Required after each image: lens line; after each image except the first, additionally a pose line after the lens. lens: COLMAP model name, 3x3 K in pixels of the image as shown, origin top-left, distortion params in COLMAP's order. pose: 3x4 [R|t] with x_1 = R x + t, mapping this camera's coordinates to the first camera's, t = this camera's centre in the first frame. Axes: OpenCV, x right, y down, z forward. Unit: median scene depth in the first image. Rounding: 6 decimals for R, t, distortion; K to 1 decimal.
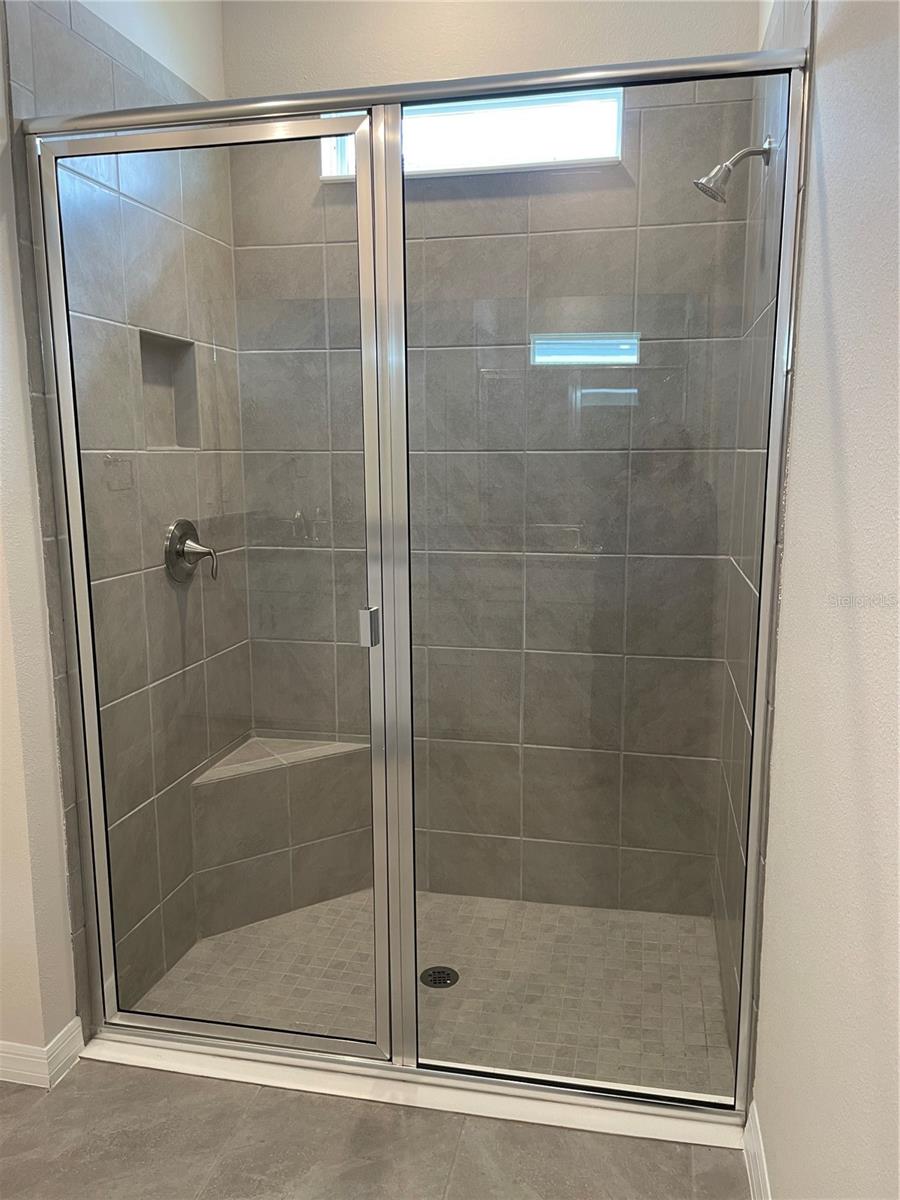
lens RADIAL K [[909.5, 0, 448.0], [0, 909.5, 597.4], [0, 0, 1]] dist [0.092451, -0.124924]
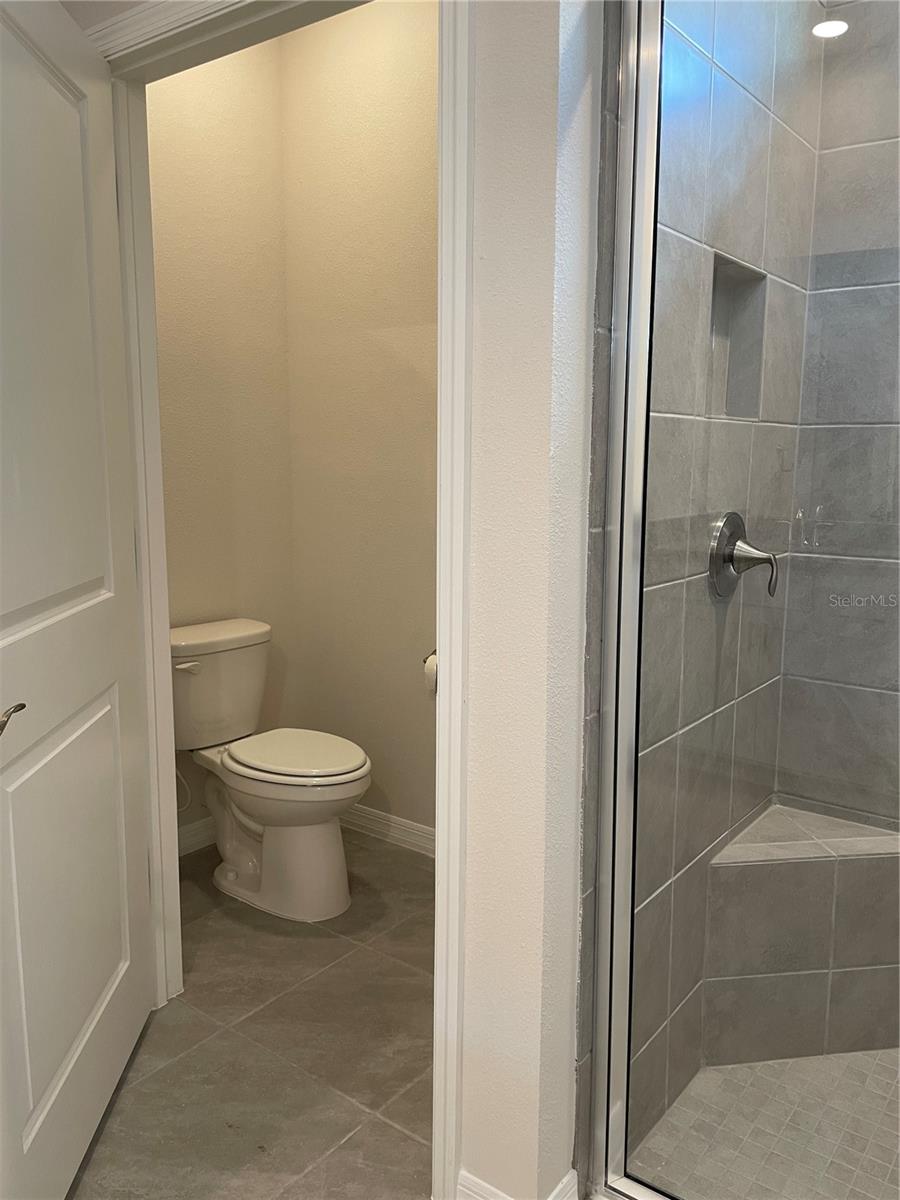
lens RADIAL K [[909.5, 0, 455.5], [0, 909.5, 594.2], [0, 0, 1]] dist [0.092451, -0.124924]
pose [[0.908027, 0.072130, -0.412656, -0.187239], [-0.076307, 0.997064, 0.006373, -0.006838], [0.411904, 0.025701, 0.910865, 0.236509]]
